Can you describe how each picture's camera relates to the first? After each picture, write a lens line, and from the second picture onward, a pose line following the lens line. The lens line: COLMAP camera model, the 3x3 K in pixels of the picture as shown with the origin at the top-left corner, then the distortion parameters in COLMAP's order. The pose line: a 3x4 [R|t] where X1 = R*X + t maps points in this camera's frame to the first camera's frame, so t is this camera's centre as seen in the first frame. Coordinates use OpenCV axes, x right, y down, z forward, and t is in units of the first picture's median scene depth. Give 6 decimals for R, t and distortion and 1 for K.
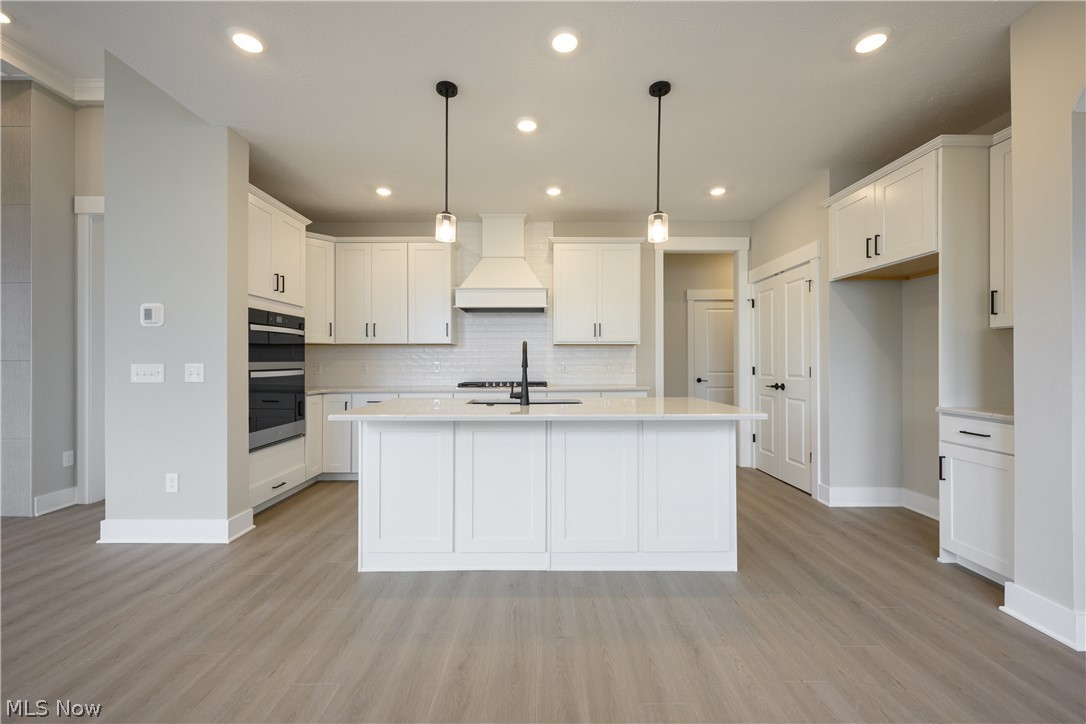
lens RADIAL K [[435.5, 0, 542.2], [0, 435.5, 358.4], [0, 0, 1]] dist [0.000435, 0.000051]
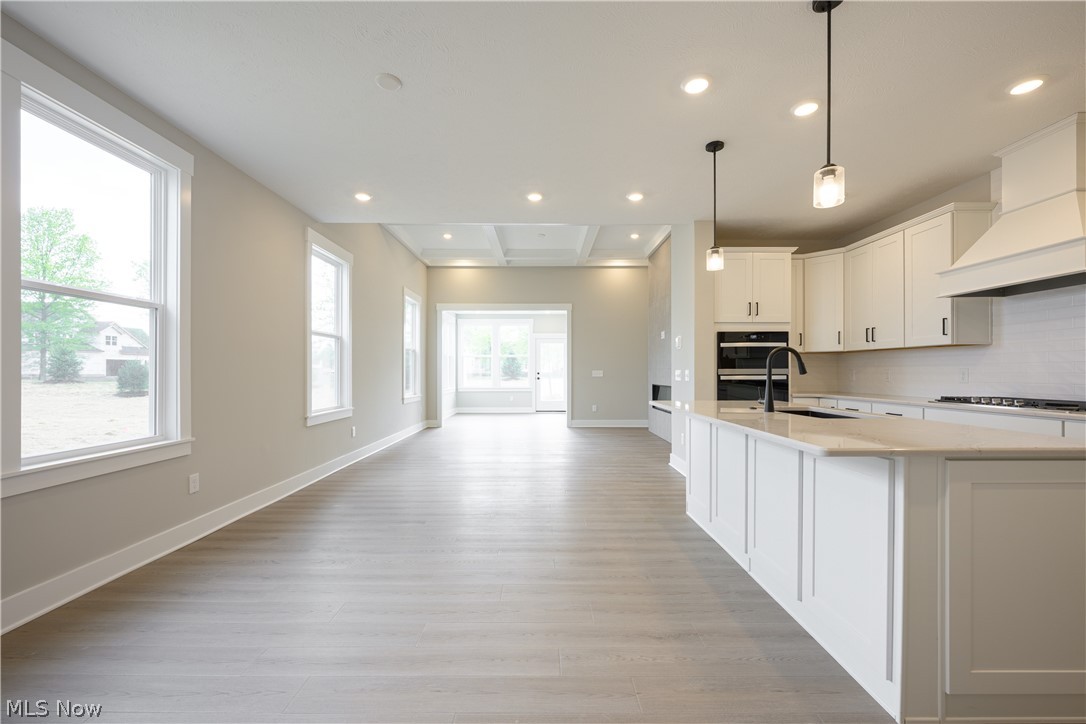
lens RADIAL K [[444.5, 0, 544.4], [0, 444.5, 371.9], [0, 0, 1]] dist [0.000527, 0.000080]
pose [[-0.003340, 0.005008, -0.999982, 0.739694], [0.009587, 0.999942, 0.004976, 0.004593], [0.999948, -0.009570, -0.003387, 0.372860]]
